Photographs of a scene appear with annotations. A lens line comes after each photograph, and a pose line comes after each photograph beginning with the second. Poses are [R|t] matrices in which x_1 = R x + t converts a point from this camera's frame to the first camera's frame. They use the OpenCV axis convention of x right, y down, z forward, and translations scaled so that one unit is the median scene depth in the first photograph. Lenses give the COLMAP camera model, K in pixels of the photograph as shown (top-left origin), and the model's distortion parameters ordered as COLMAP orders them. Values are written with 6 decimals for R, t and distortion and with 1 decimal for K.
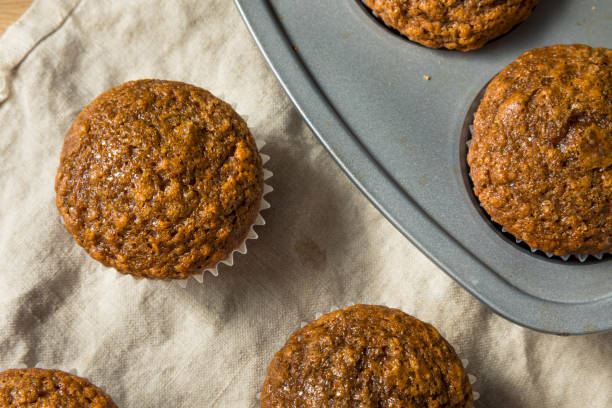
lens RADIAL K [[1000.6, 0, 306.0], [0, 1000.6, 204.0], [0, 0, 1]] dist [-0.004073, 0.032349]
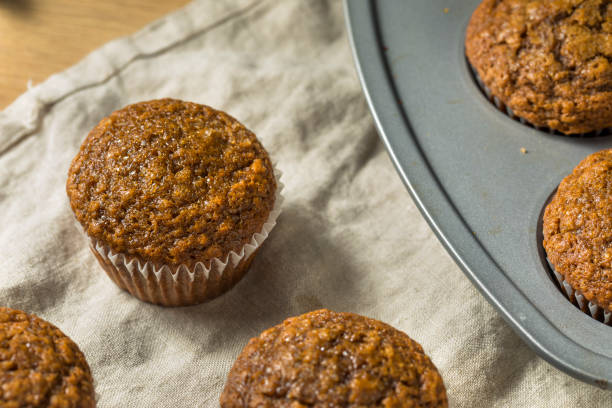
lens RADIAL K [[1974.4, 0, 306.0], [0, 1974.4, 204.0], [0, 0, 1]] dist [-0.082086, 1.993195]
pose [[0.982675, 0.135192, -0.126777, 0.243194], [-0.178143, 0.877701, -0.444867, 0.868789], [0.051129, 0.459744, 0.886578, -0.742379]]
